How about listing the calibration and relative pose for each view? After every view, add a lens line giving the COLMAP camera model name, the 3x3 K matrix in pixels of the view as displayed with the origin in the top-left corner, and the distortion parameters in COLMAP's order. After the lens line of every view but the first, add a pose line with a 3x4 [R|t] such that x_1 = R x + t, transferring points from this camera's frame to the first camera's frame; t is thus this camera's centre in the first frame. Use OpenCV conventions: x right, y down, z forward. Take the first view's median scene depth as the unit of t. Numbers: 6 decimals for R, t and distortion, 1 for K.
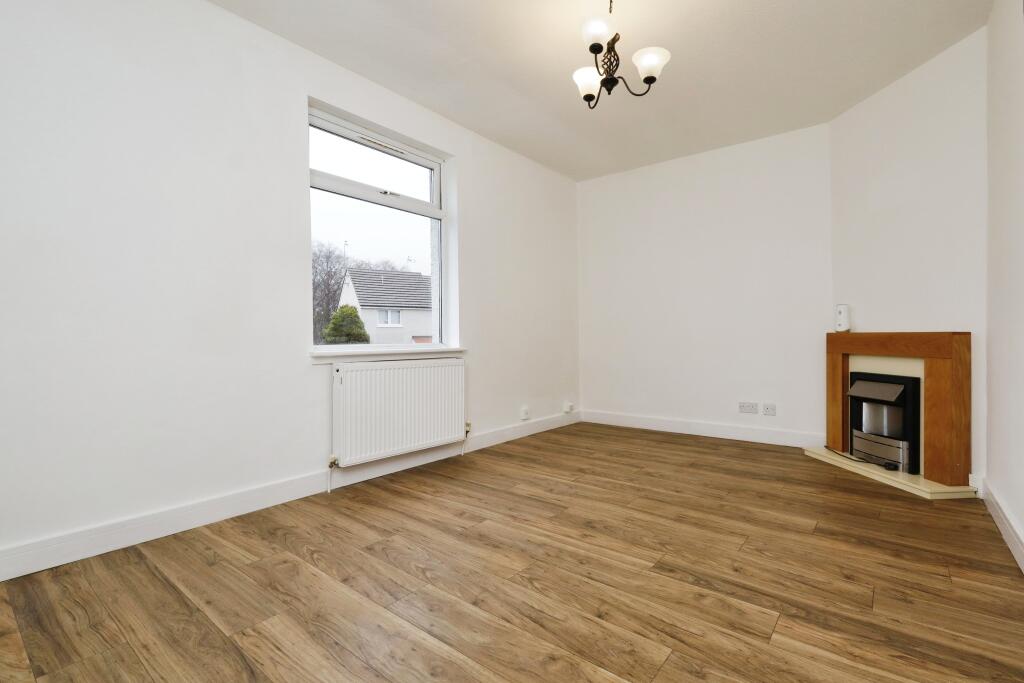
lens RADIAL K [[467.3, 0, 522.1], [0, 467.3, 336.4], [0, 0, 1]] dist [-0.002174, -0.000540]
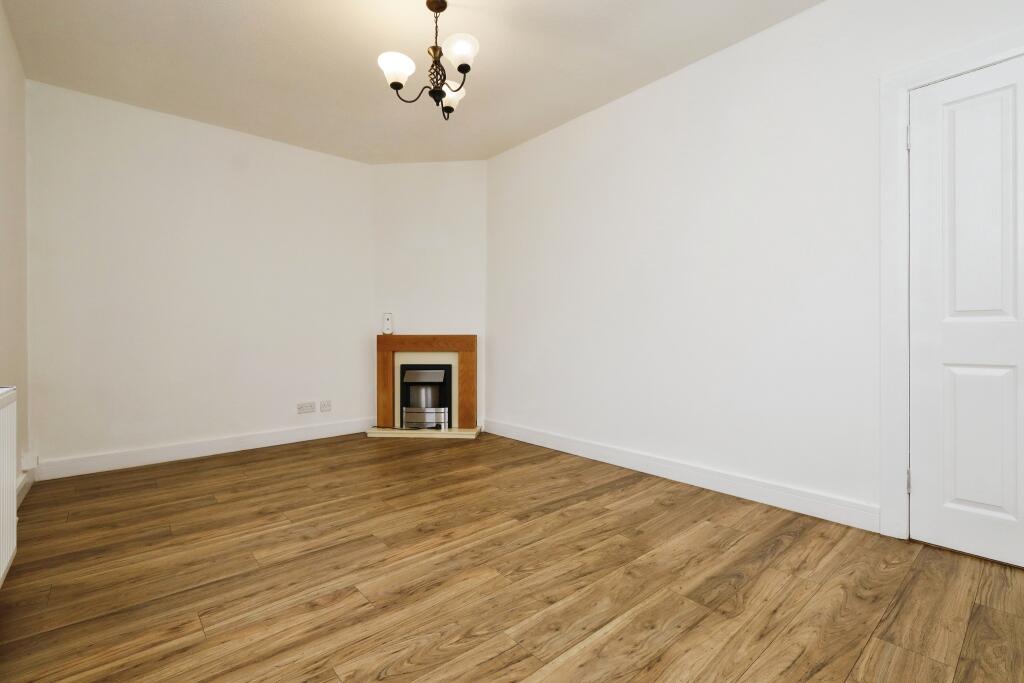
lens RADIAL K [[467.3, 0, 522.1], [0, 467.3, 336.4], [0, 0, 1]] dist [-0.002174, -0.000540]
pose [[0.178480, -0.002219, 0.983941, -0.728693], [0.004343, 0.999989, 0.001467, -0.006455], [-0.983934, 0.004011, 0.178487, 0.575733]]
